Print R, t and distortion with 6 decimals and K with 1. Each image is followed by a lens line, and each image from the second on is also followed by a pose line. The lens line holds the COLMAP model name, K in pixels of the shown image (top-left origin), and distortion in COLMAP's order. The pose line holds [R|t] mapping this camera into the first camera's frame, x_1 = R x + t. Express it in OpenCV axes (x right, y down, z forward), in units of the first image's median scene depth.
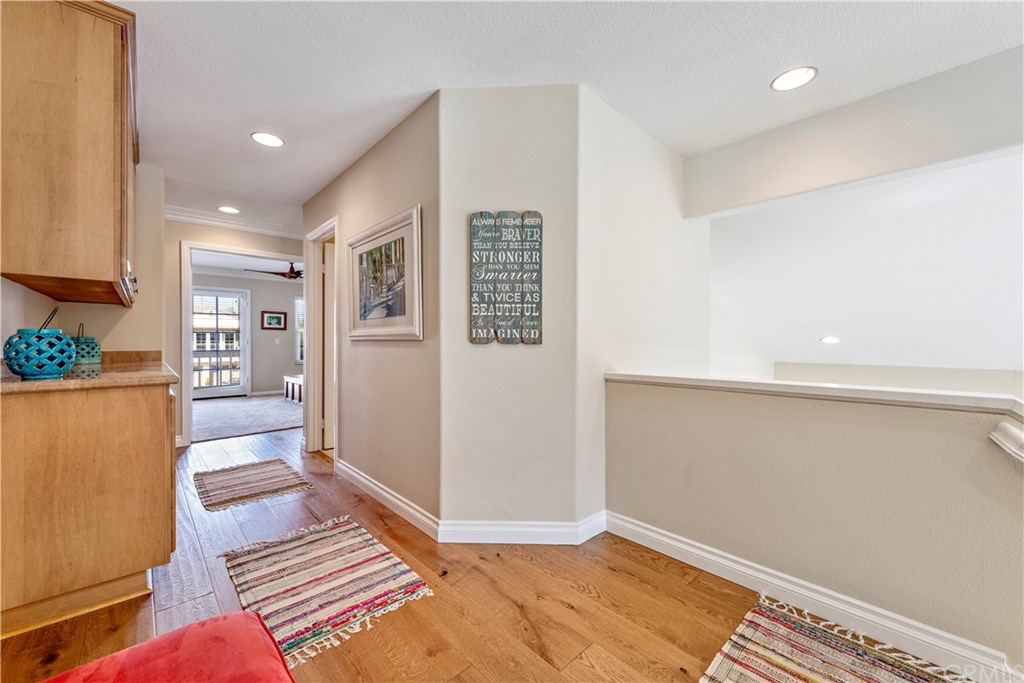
lens RADIAL K [[400.2, 0, 510.1], [0, 400.2, 340.0], [0, 0, 1]] dist [0.011461, -0.000437]
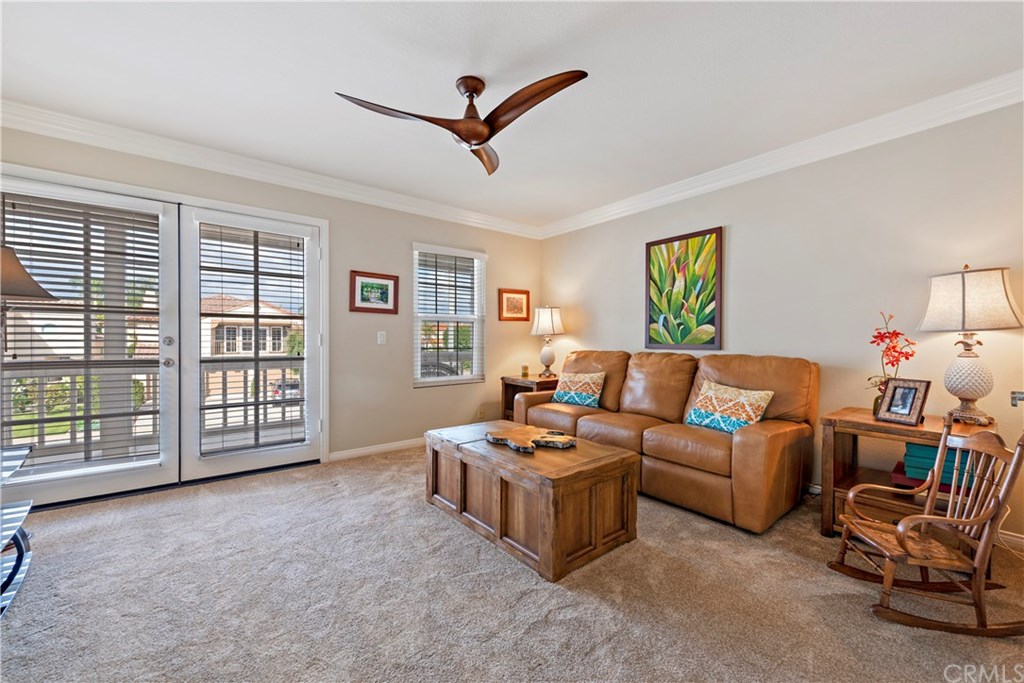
lens RADIAL K [[400.2, 0, 510.1], [0, 400.2, 340.0], [0, 0, 1]] dist [0.011461, -0.000437]
pose [[0.996833, 0.007337, -0.079185, -0.401201], [-0.007037, 0.999967, 0.004077, 0.002625], [0.079212, -0.003506, 0.996852, 0.562662]]
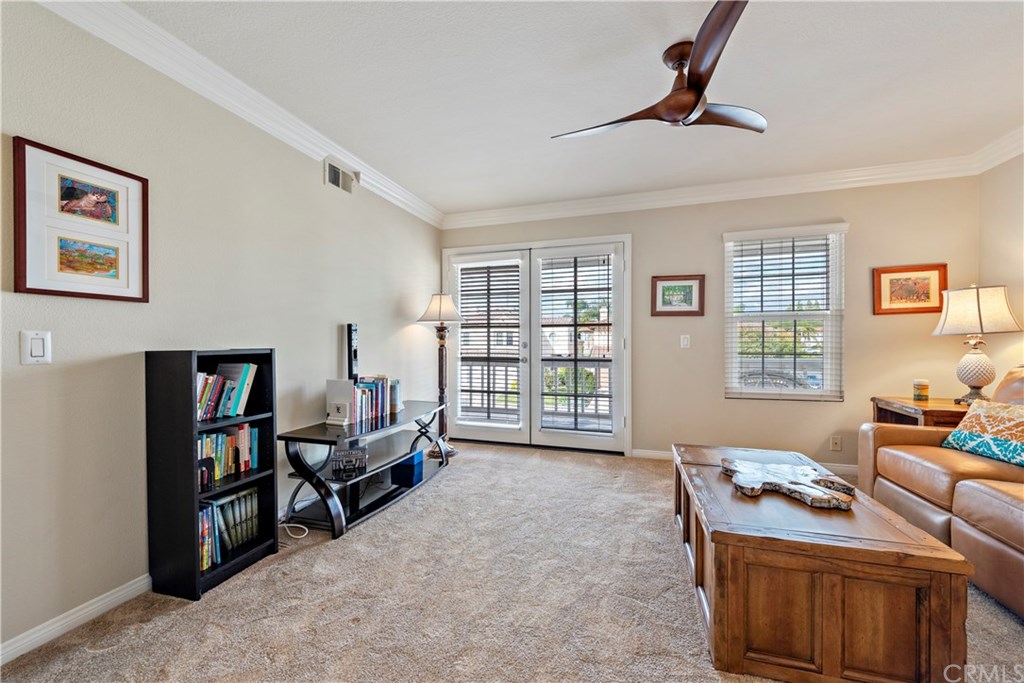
lens RADIAL K [[400.2, 0, 510.1], [0, 400.2, 340.0], [0, 0, 1]] dist [0.011461, -0.000437]
pose [[0.498076, -0.000571, -0.867133, -0.296313], [0.005594, 0.999981, 0.002554, -0.000831], [0.867115, -0.006123, 0.498070, 0.622798]]
